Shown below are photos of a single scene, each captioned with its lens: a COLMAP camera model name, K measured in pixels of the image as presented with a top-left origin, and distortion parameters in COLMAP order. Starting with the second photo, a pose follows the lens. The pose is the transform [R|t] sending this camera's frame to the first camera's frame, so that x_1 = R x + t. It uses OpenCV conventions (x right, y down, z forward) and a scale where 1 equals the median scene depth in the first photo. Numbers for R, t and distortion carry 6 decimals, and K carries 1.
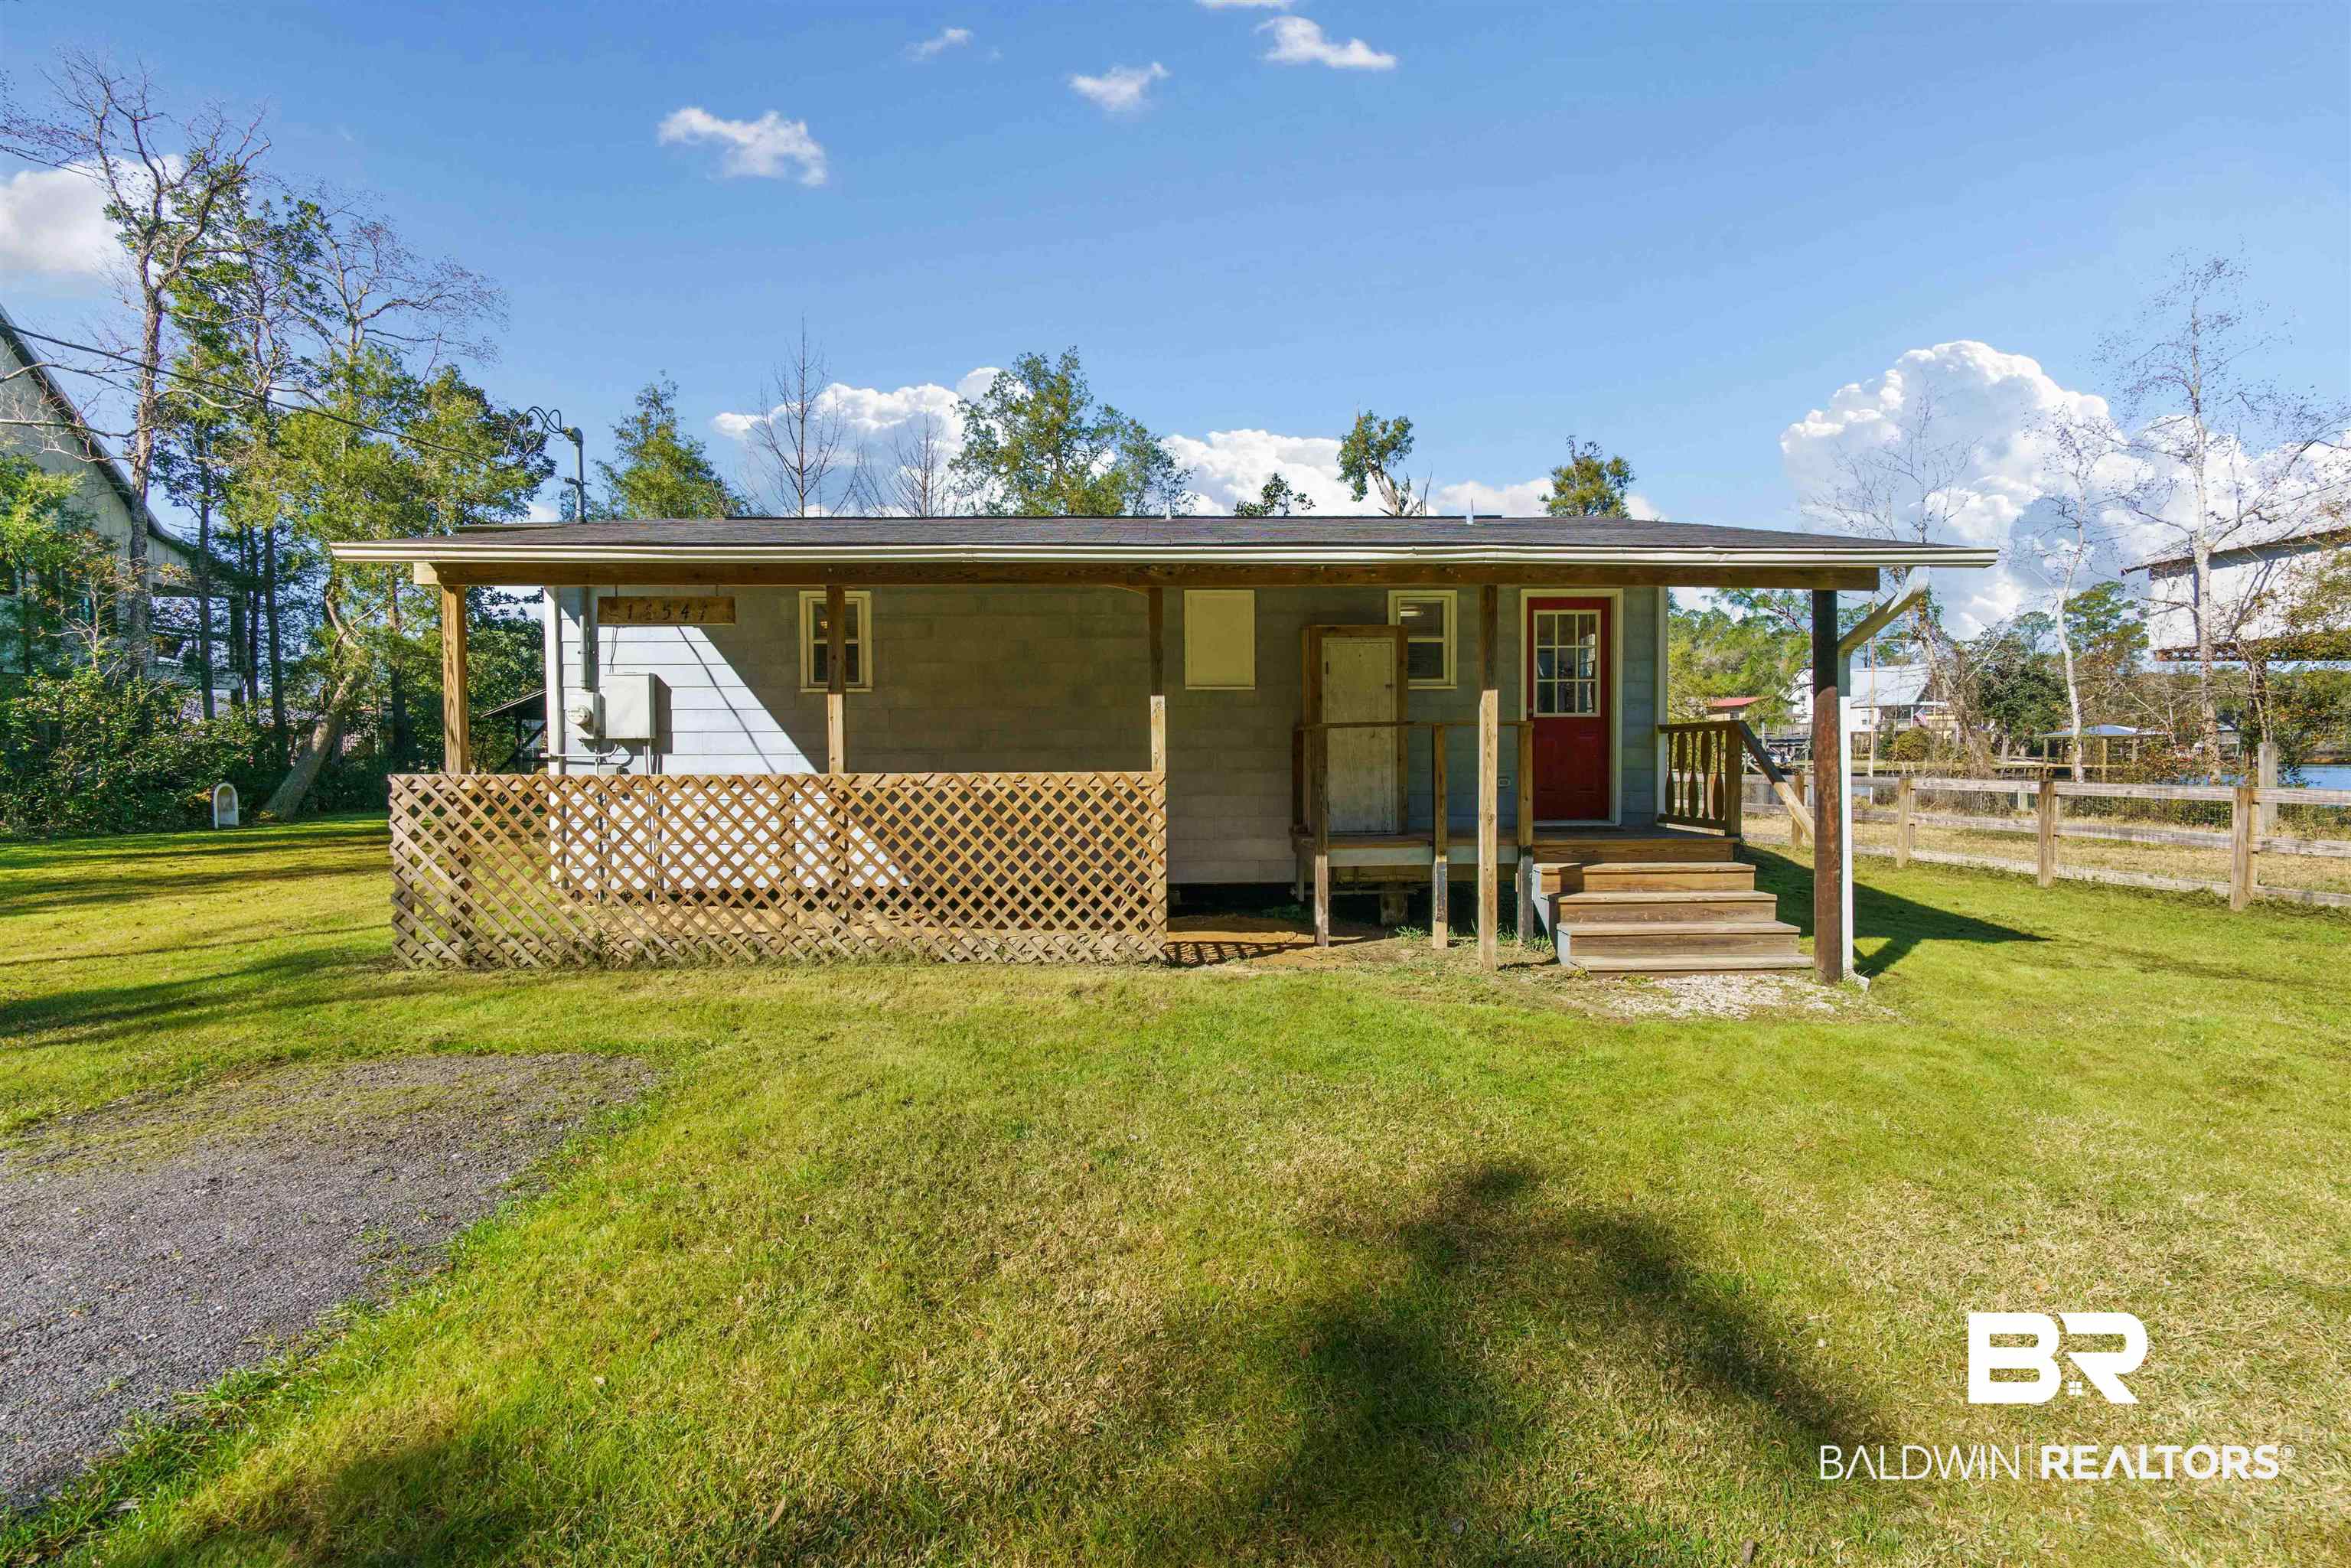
lens RADIAL K [[1015.7, 0, 1178.0], [0, 1015.7, 774.1], [0, 0, 1]] dist [-0.000655, 0.000232]
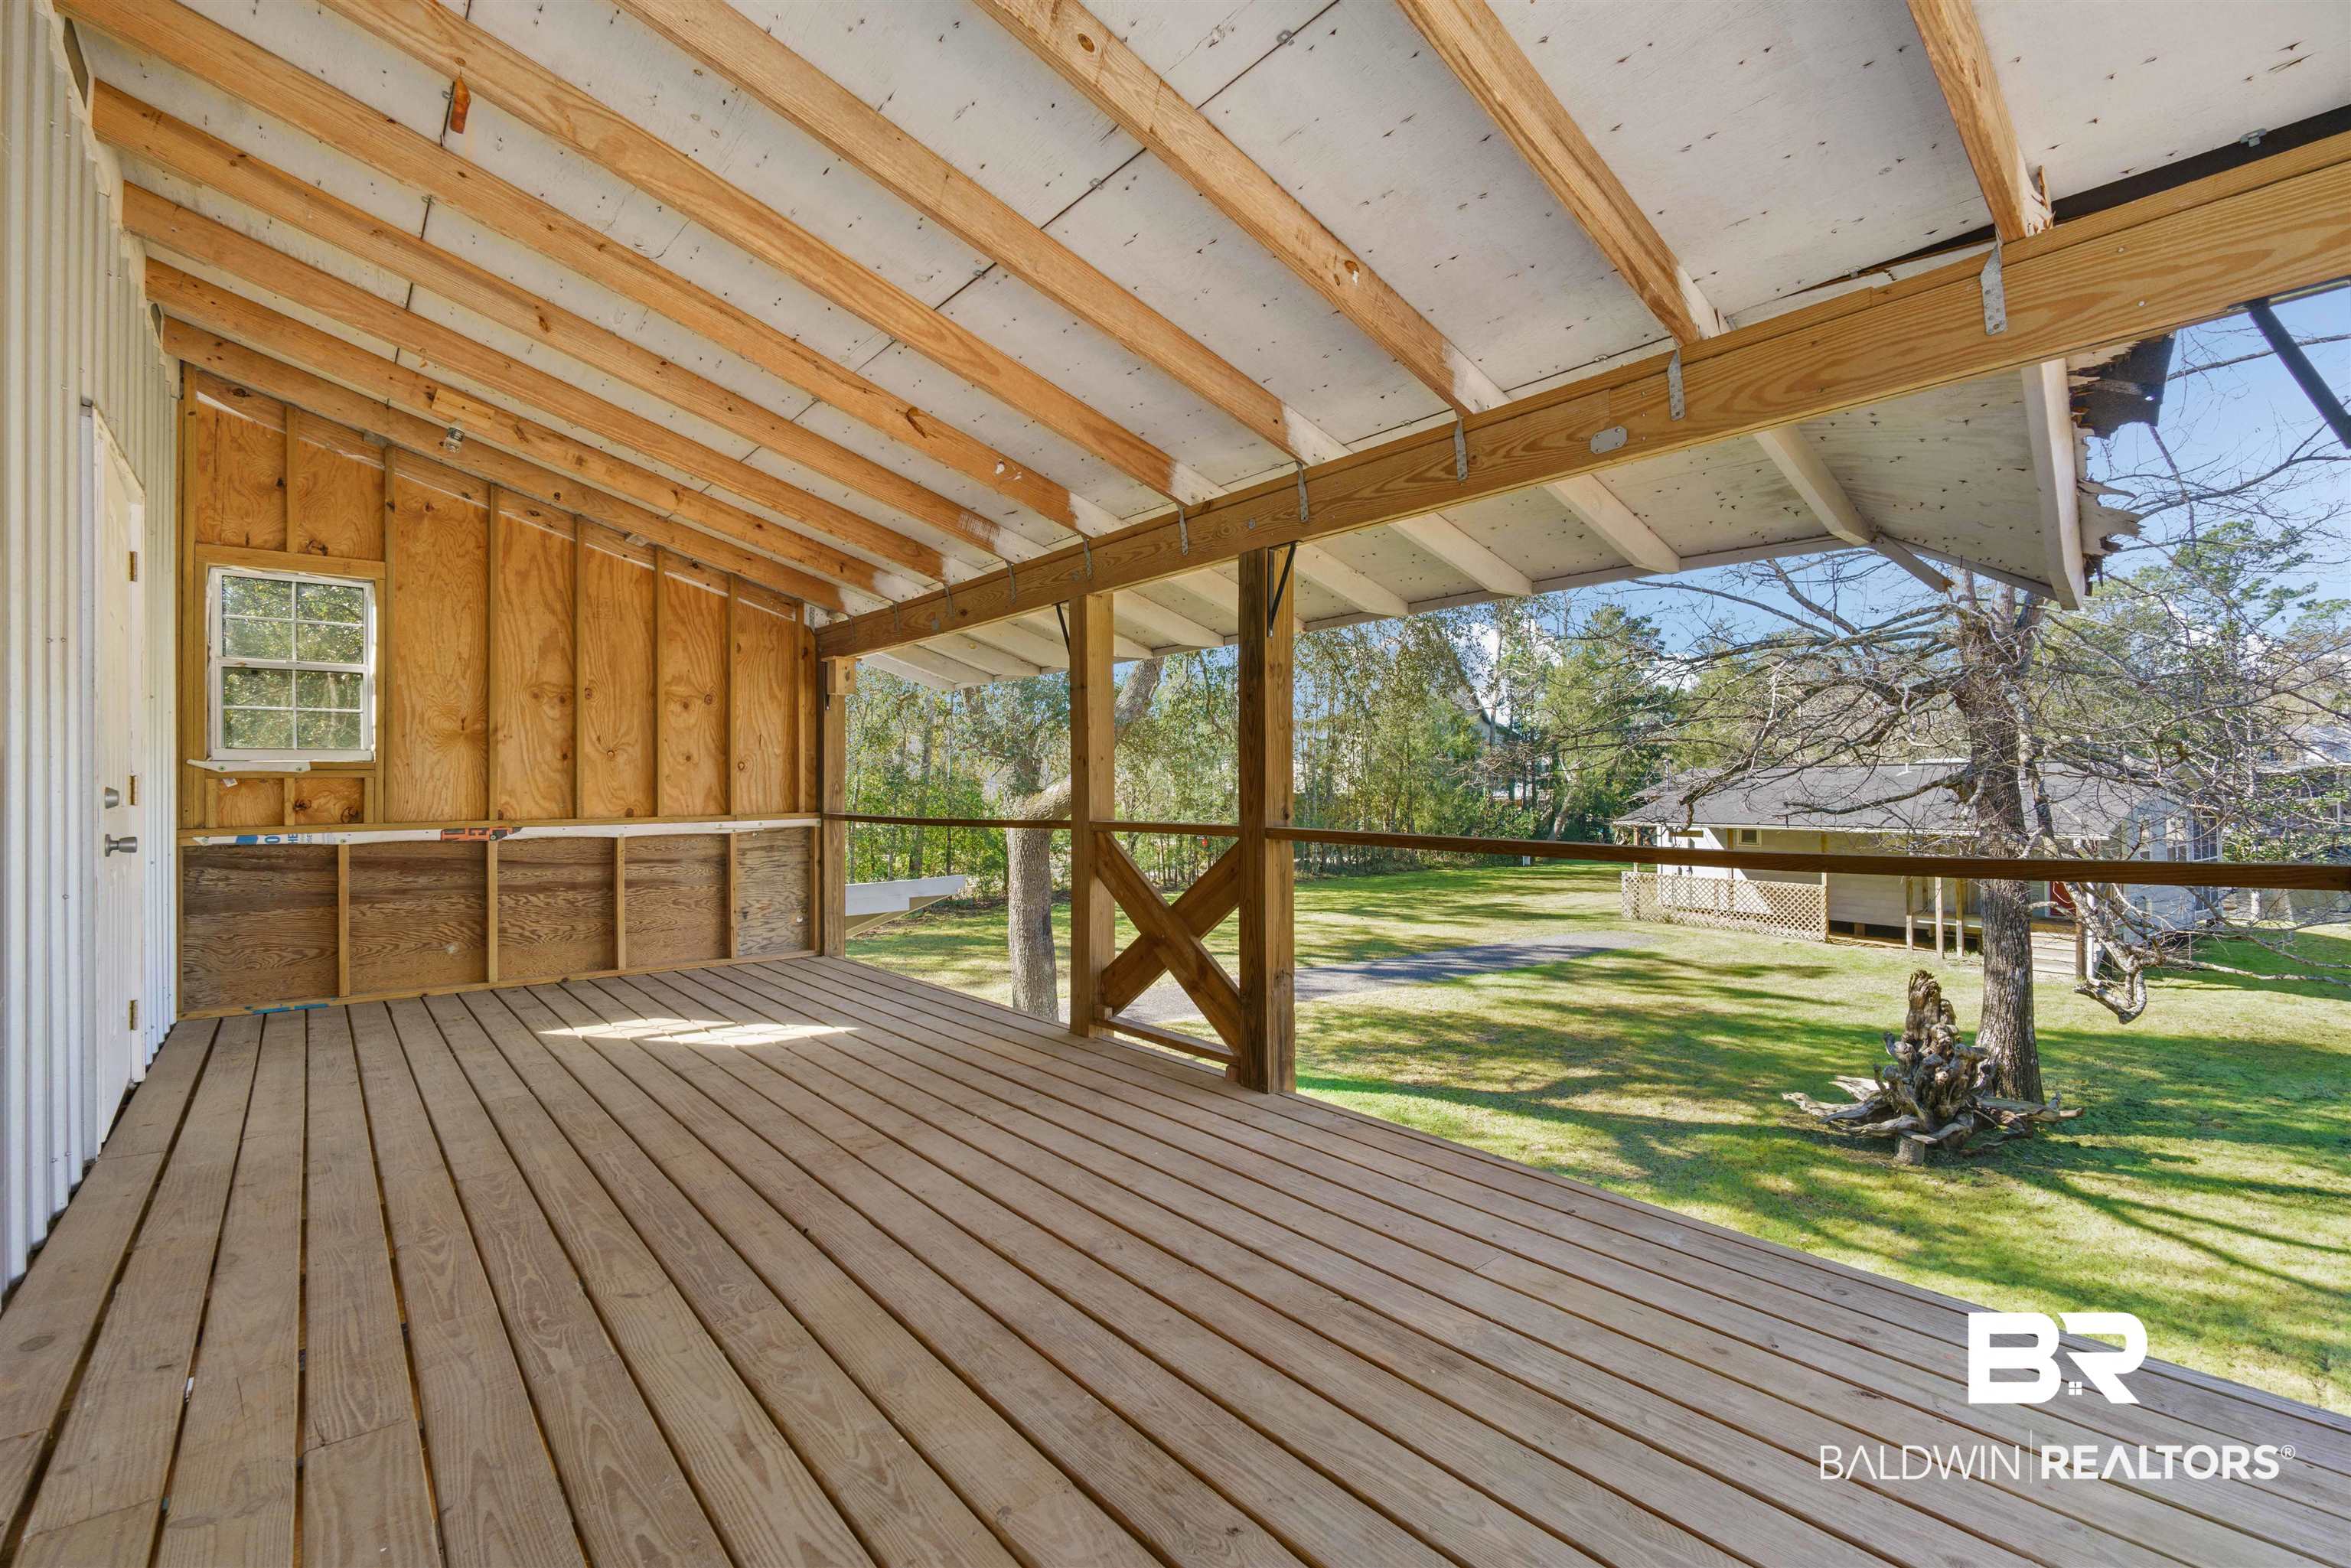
lens RADIAL K [[1049.8, 0, 1175.5], [0, 1049.8, 784.0], [0, 0, 1]] dist [-0.002377, -0.000210]
pose [[0.554046, 0.000462, -0.832486, 1.269690], [-0.007745, 0.999959, -0.004599, -0.230021], [0.832450, 0.008996, 0.554027, -2.048063]]
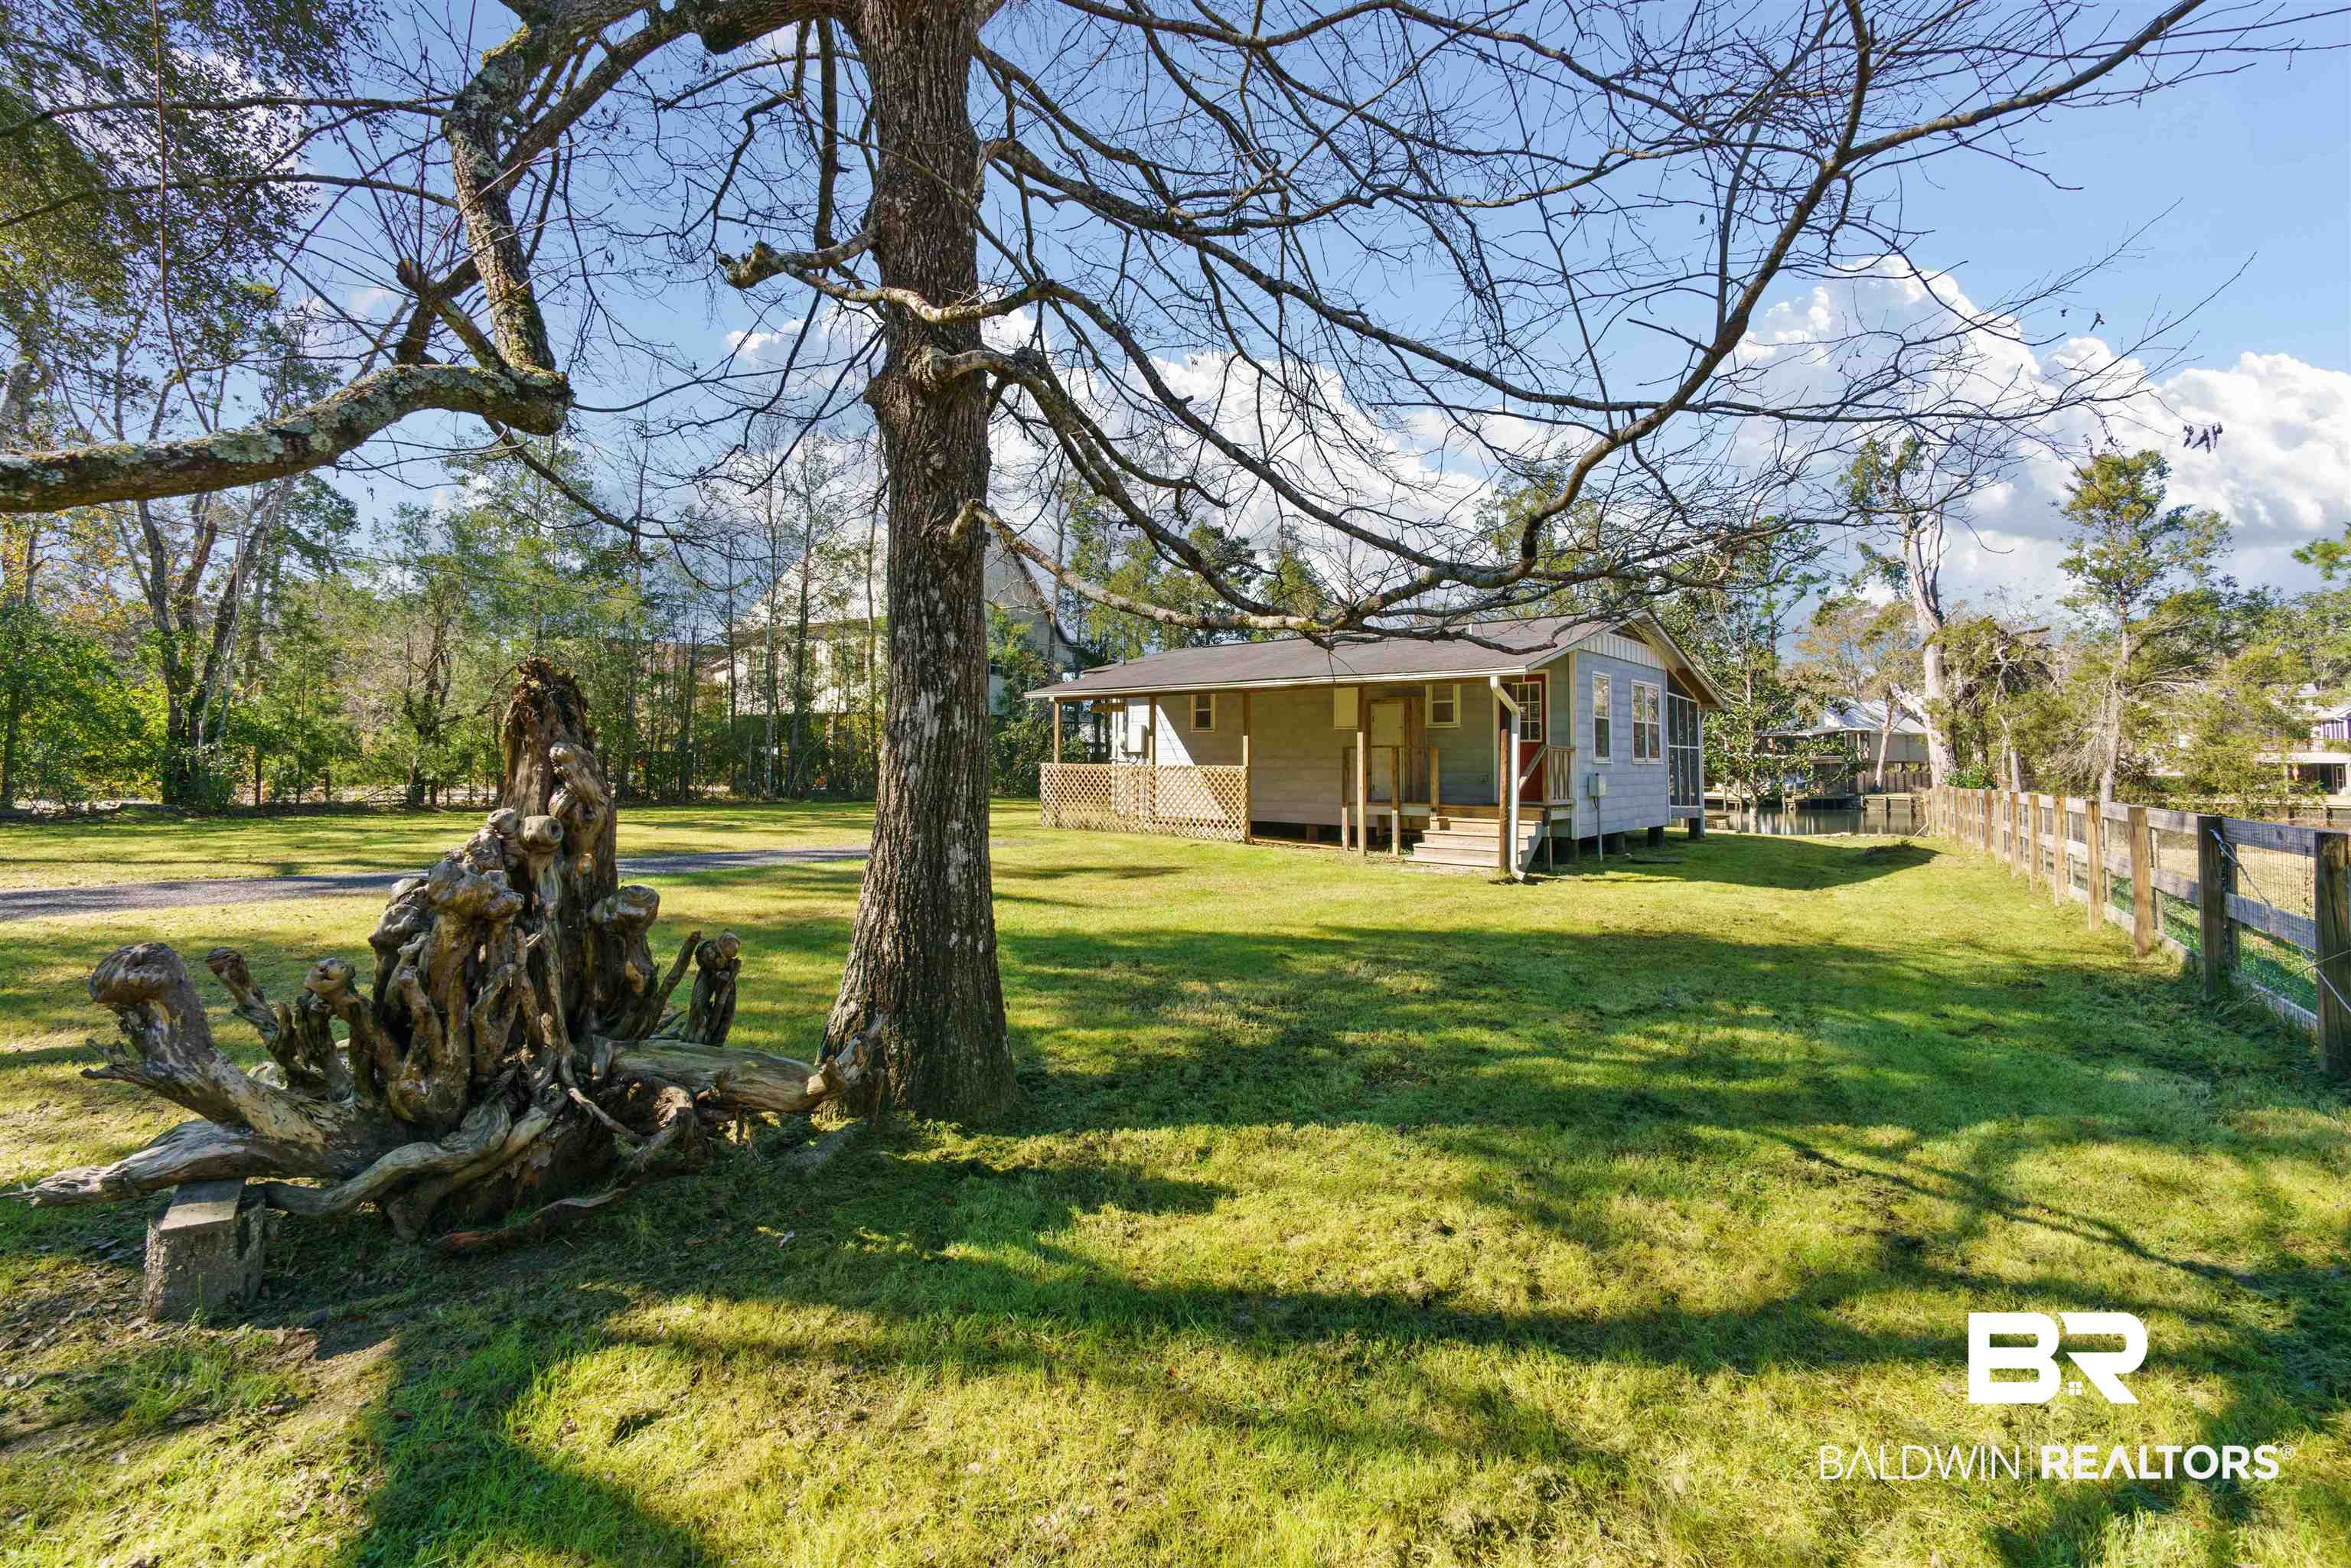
lens RADIAL K [[1015.7, 0, 1178.0], [0, 1015.7, 774.1], [0, 0, 1]] dist [-0.000655, 0.000232]
pose [[0.742913, 0.016446, -0.669186, 1.168199], [-0.022450, 0.999748, -0.000353, 0.017107], [0.669011, 0.015286, 0.743095, -0.743113]]
